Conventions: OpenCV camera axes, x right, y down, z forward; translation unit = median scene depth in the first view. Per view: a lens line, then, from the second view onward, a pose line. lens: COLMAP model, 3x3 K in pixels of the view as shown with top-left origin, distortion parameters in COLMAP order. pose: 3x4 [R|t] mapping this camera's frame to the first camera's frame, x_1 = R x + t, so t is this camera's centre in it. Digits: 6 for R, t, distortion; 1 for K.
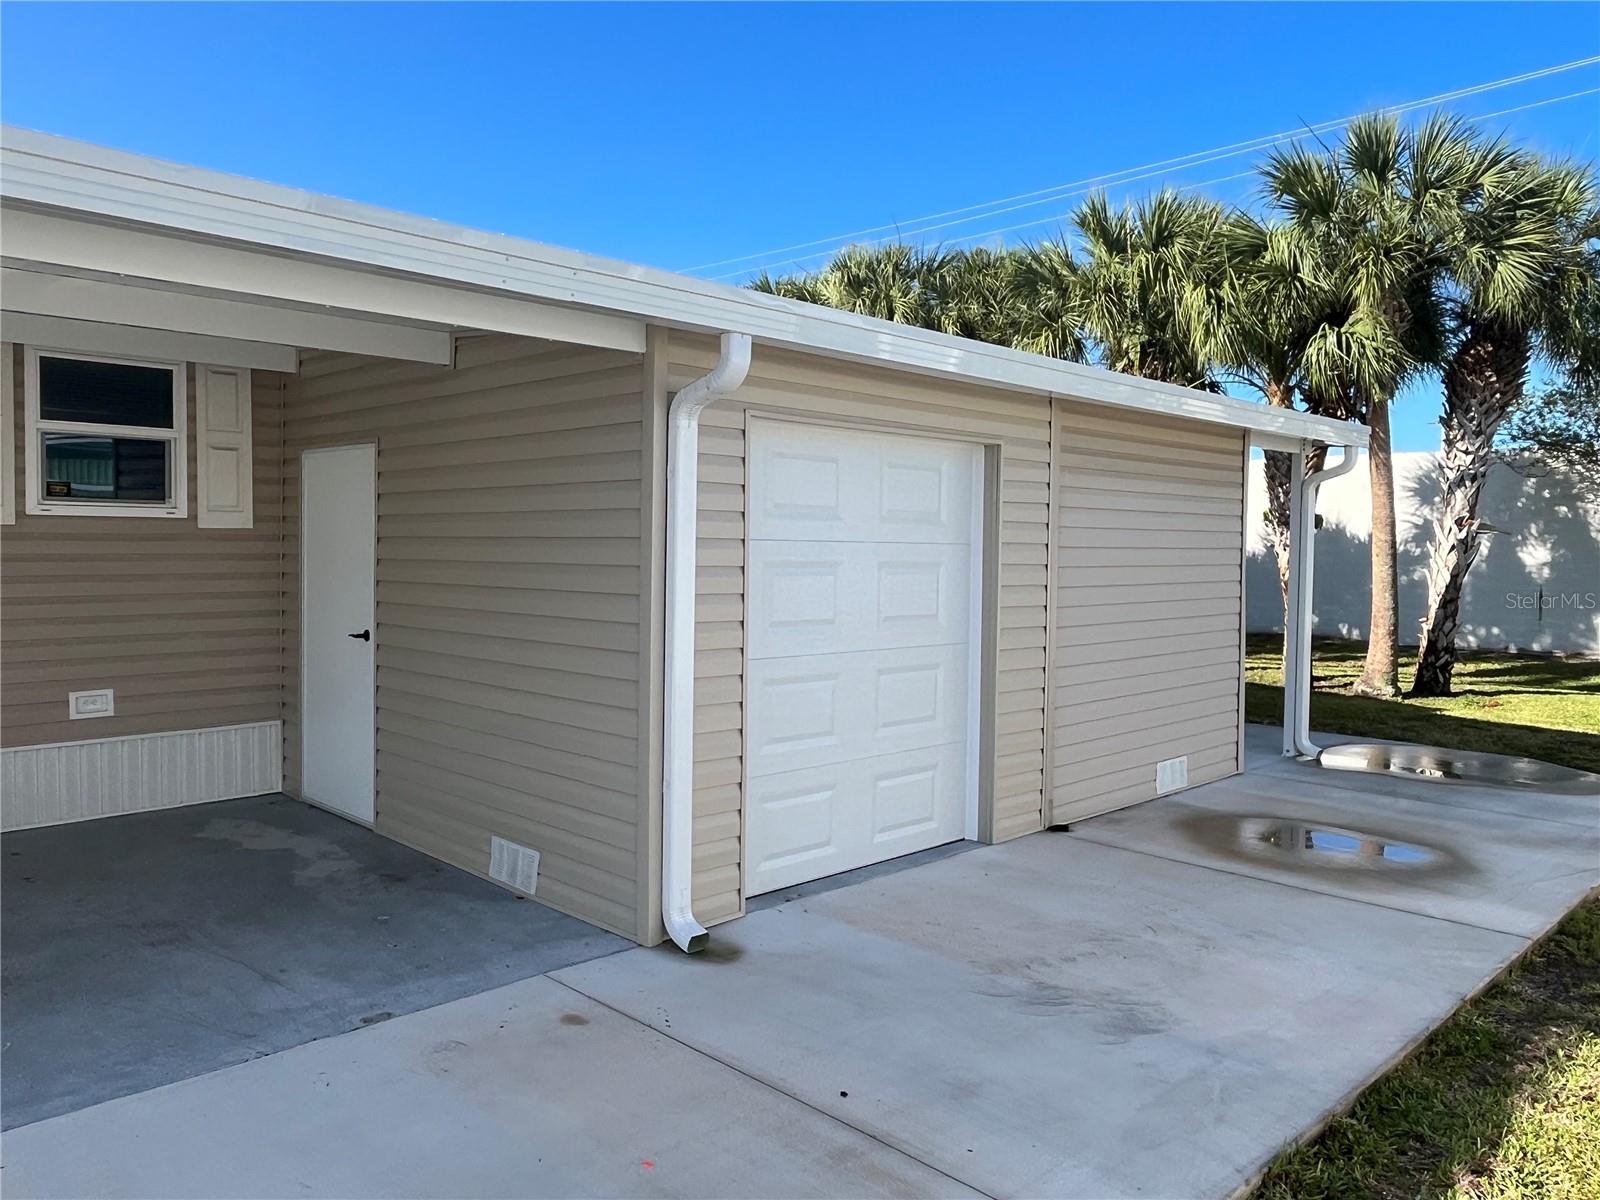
lens RADIAL K [[1151.9, 0, 805.9], [0, 1151.9, 580.9], [0, 0, 1]] dist [-0.002844, -0.000861]
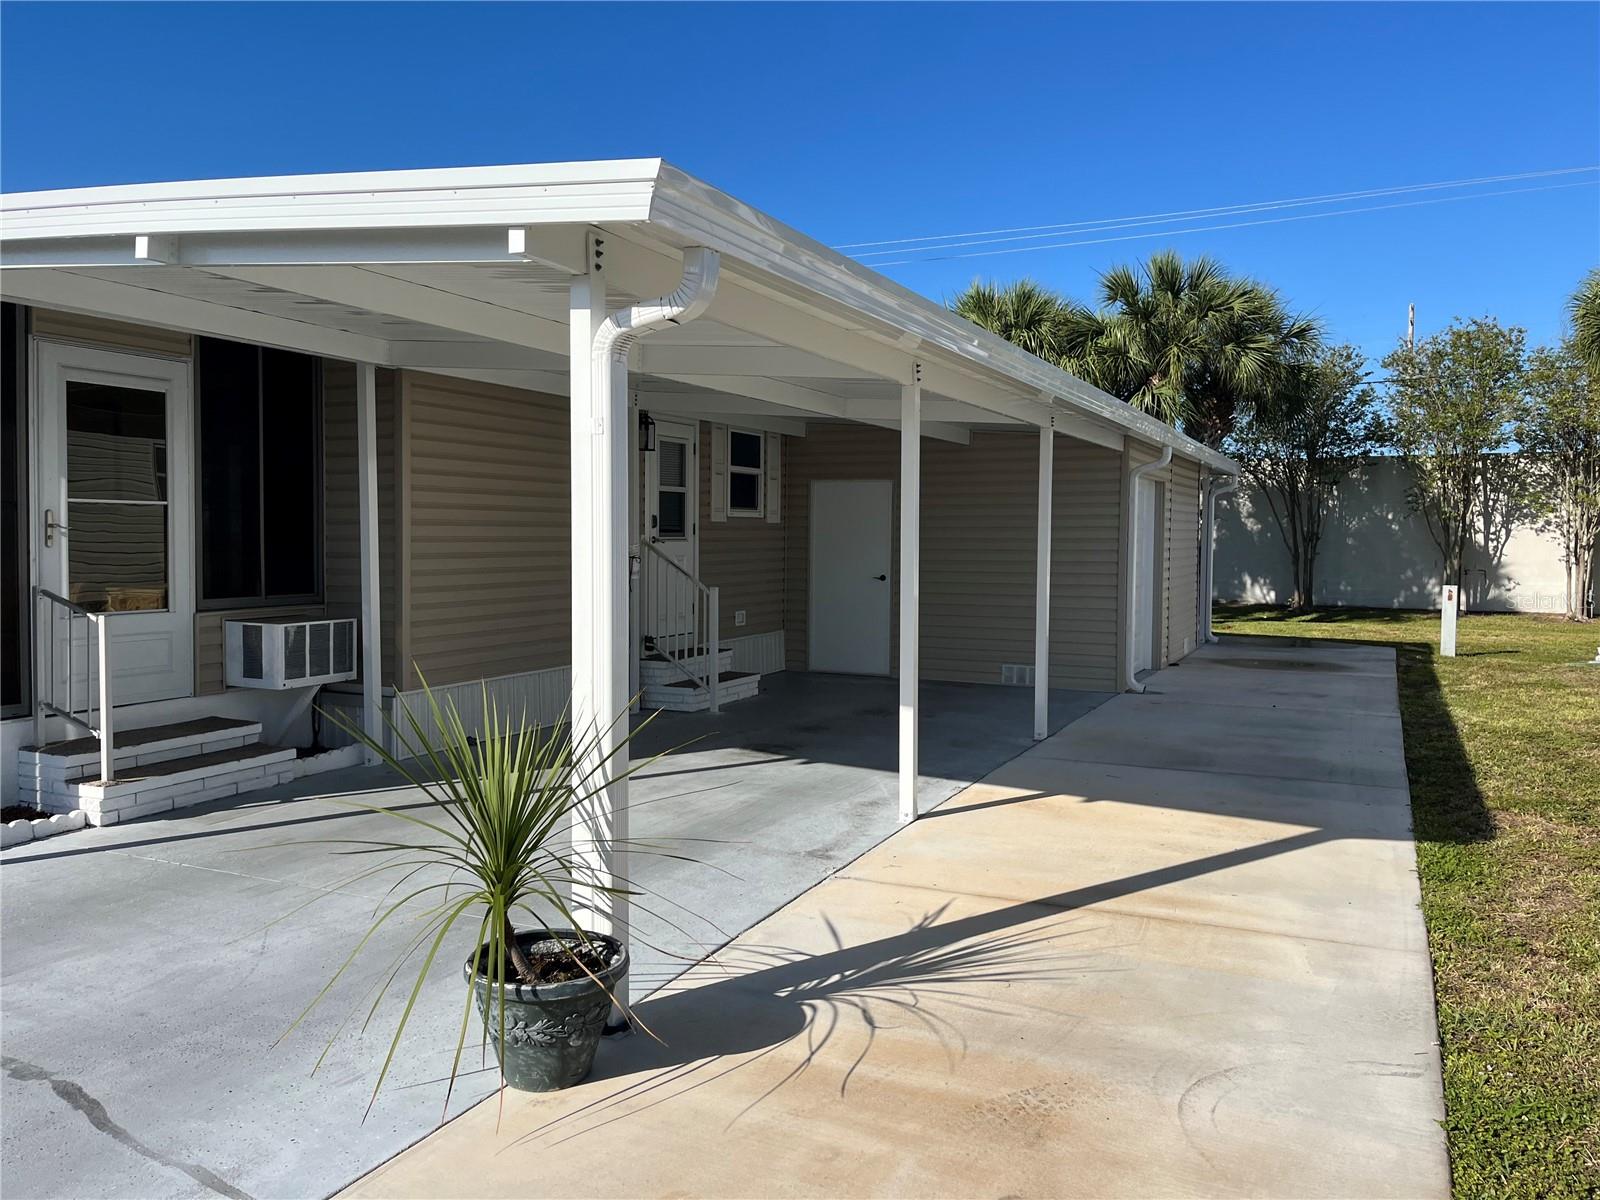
lens RADIAL K [[1233.2, 0, 800.0], [0, 1233.2, 600.0], [0, 0, 1]] dist [0.029420, -0.000334]
pose [[0.936495, -0.028522, 0.349518, -0.537053], [0.020477, 0.999434, 0.026691, 0.011097], [-0.350082, -0.017839, 0.936549, -0.386973]]
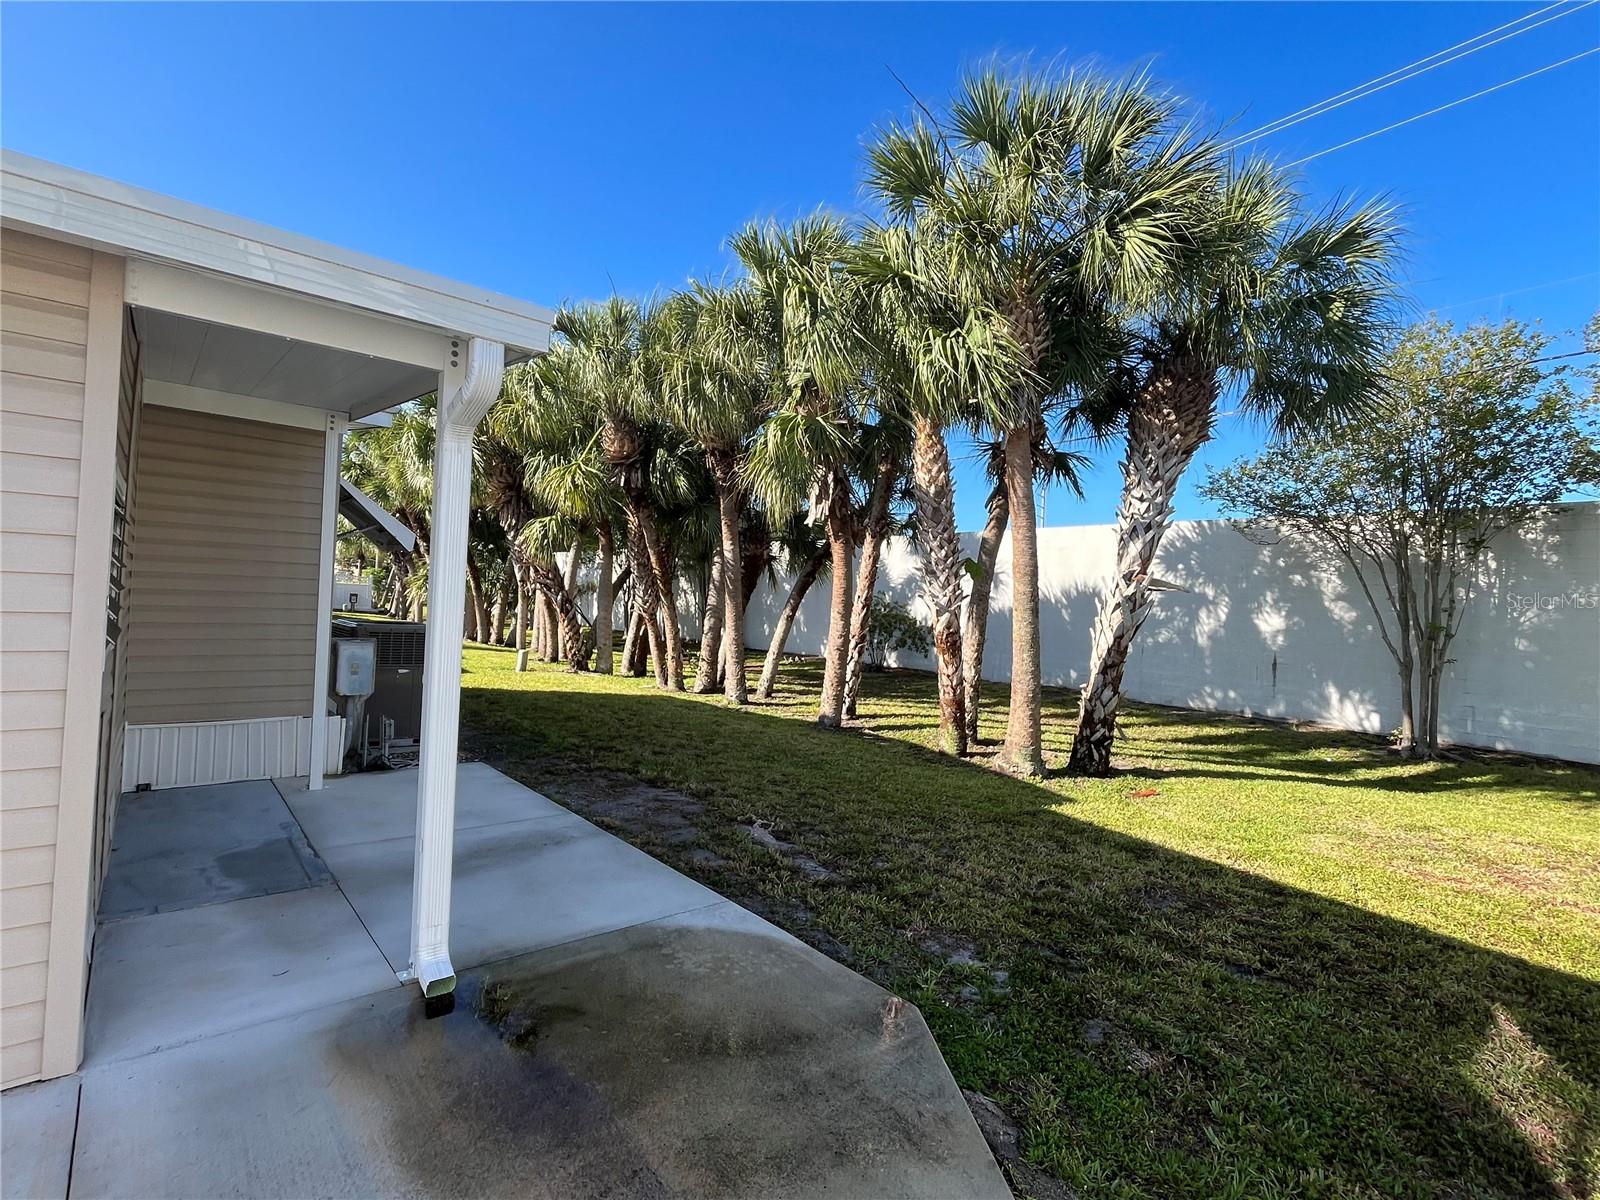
lens RADIAL K [[755.6, 0, 796.1], [0, 755.6, 597.4], [0, 0, 1]] dist [-0.004823, 0.000945]
pose [[0.996385, 0.034051, -0.077831, 0.357518], [-0.037281, 0.998487, -0.040432, -0.002193], [0.076337, 0.043188, 0.996146, 0.402187]]
